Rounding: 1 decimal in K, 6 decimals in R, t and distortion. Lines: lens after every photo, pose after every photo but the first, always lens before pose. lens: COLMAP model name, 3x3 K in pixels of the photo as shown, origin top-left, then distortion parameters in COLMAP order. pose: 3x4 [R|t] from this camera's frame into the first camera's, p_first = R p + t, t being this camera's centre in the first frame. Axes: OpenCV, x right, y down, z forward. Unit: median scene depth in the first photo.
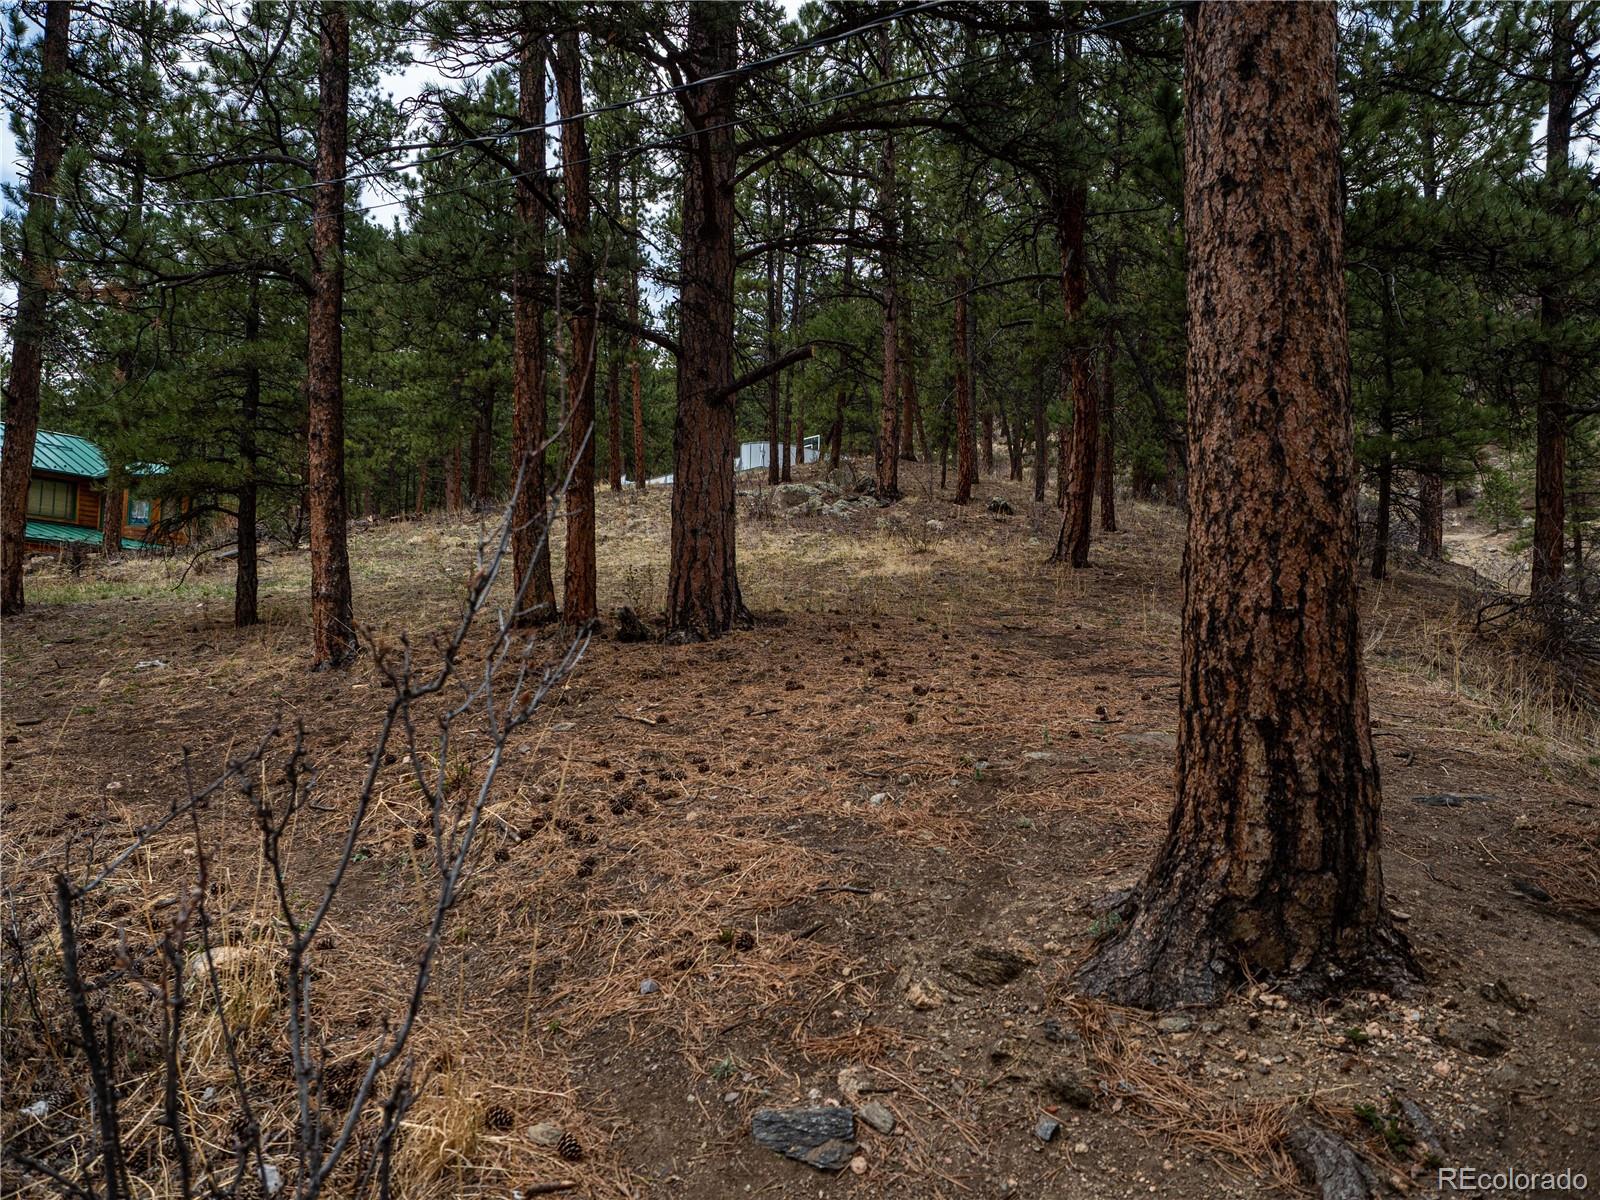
lens RADIAL K [[1170.9, 0, 803.8], [0, 1170.9, 593.2], [0, 0, 1]] dist [-0.008339, -0.000673]
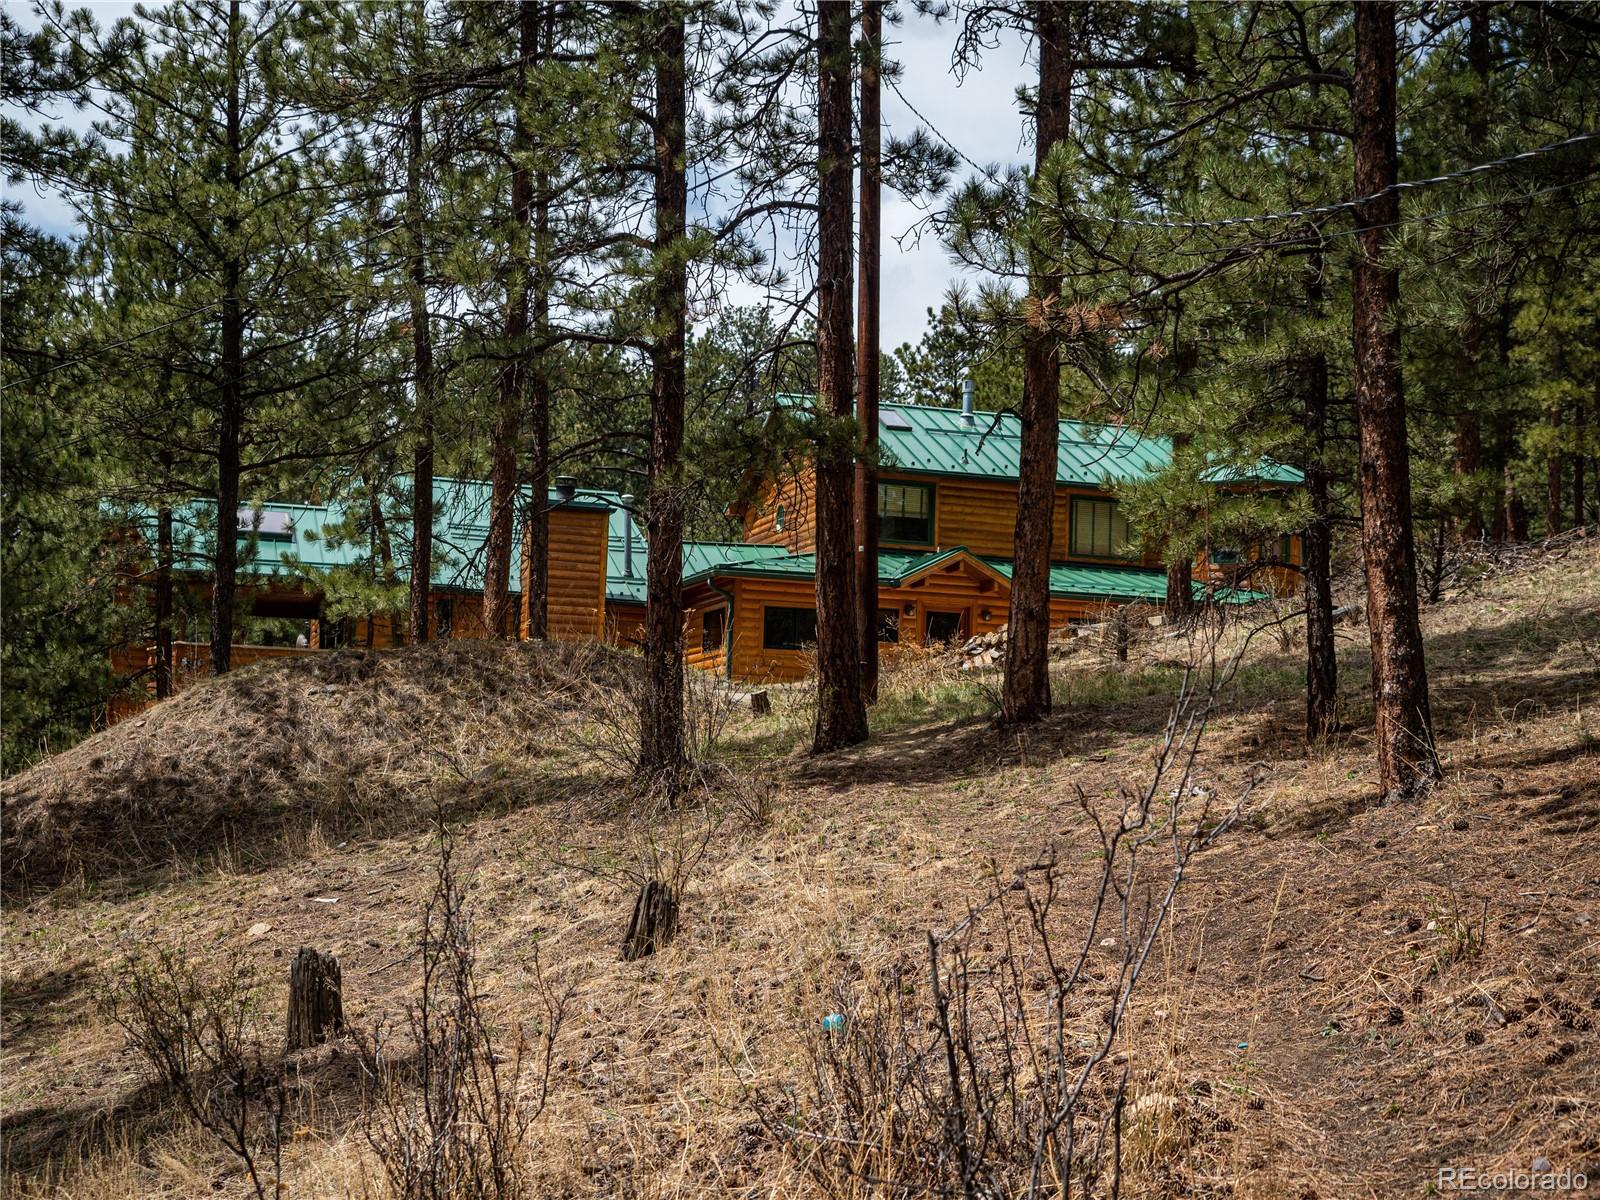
lens RADIAL K [[2277.1, 0, 800.0], [0, 2277.1, 600.0], [0, 0, 1]] dist [-0.001743, -0.023861]
pose [[0.752838, -0.048823, -0.656393, 0.430816], [0.034553, 0.998802, -0.034662, -0.040272], [0.657299, 0.003414, 0.753622, -0.492193]]
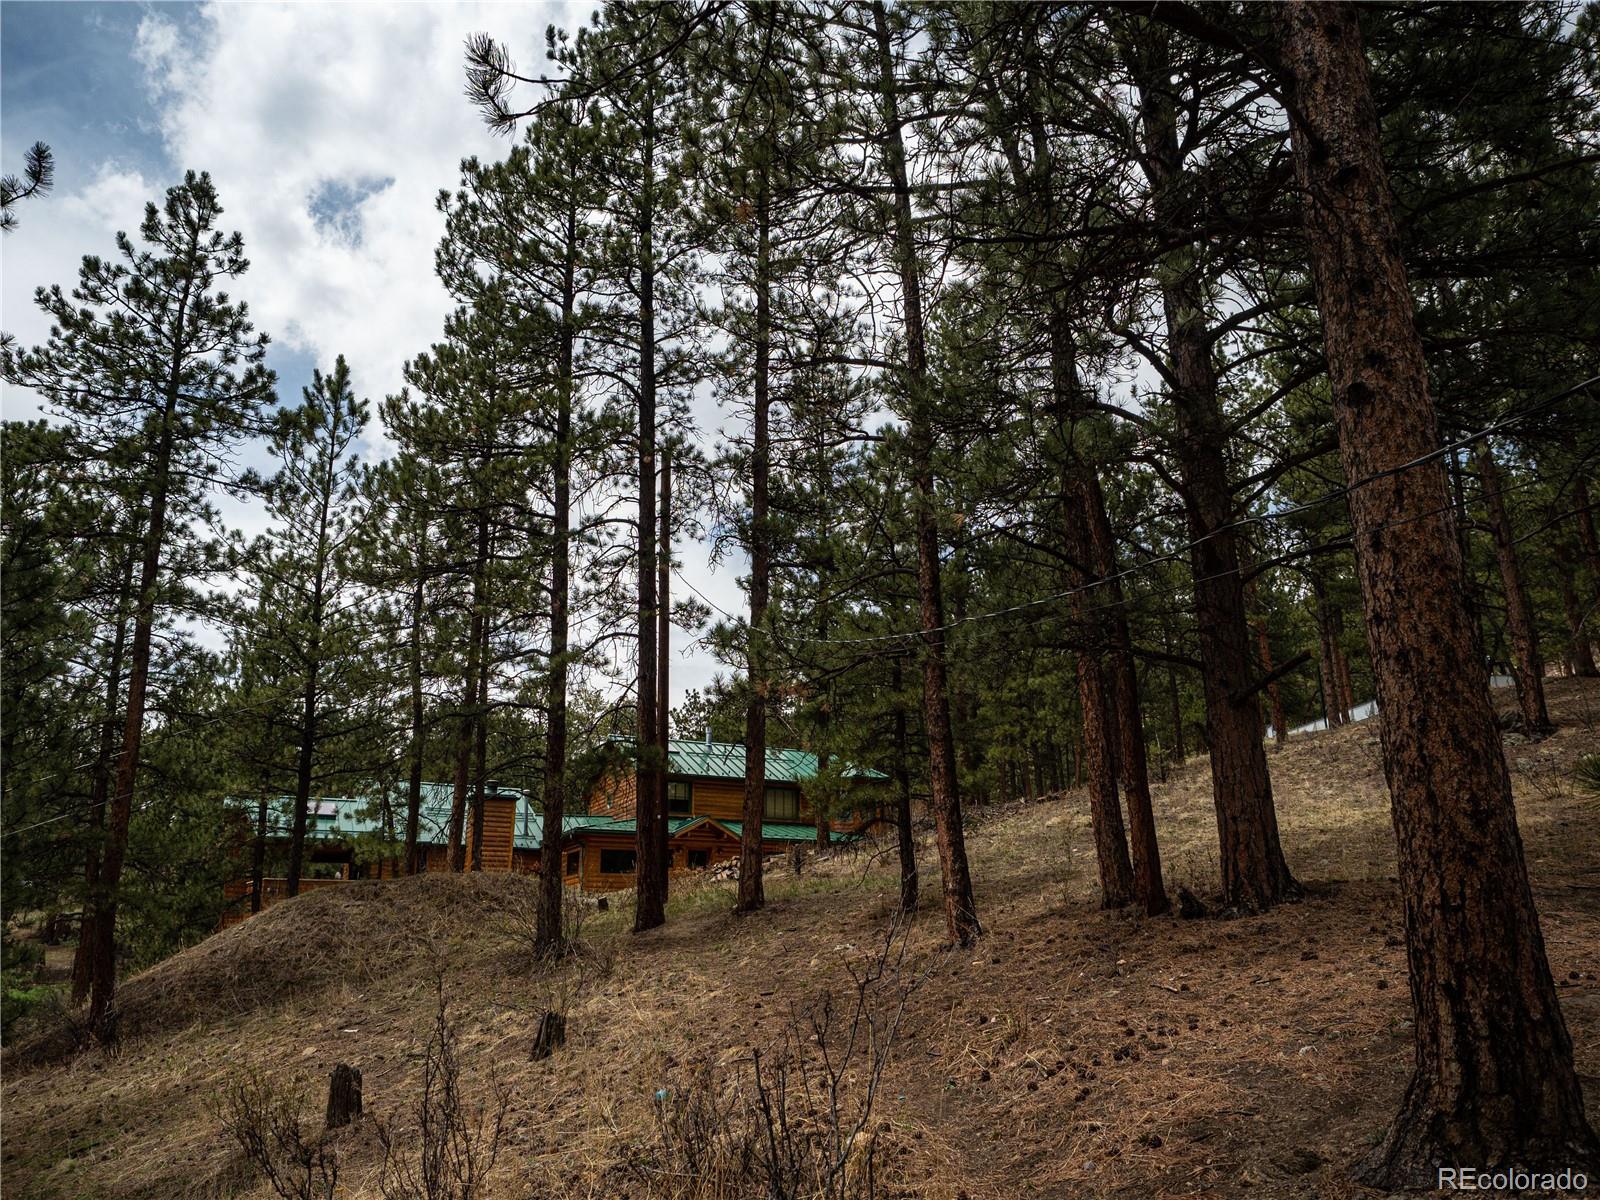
lens RADIAL K [[1170.9, 0, 803.8], [0, 1170.9, 593.2], [0, 0, 1]] dist [-0.008339, -0.000673]
pose [[0.844817, -0.177813, -0.504645, 0.335430], [0.063945, 0.969958, -0.234719, -0.047238], [0.531221, 0.166025, 0.830807, -0.451864]]
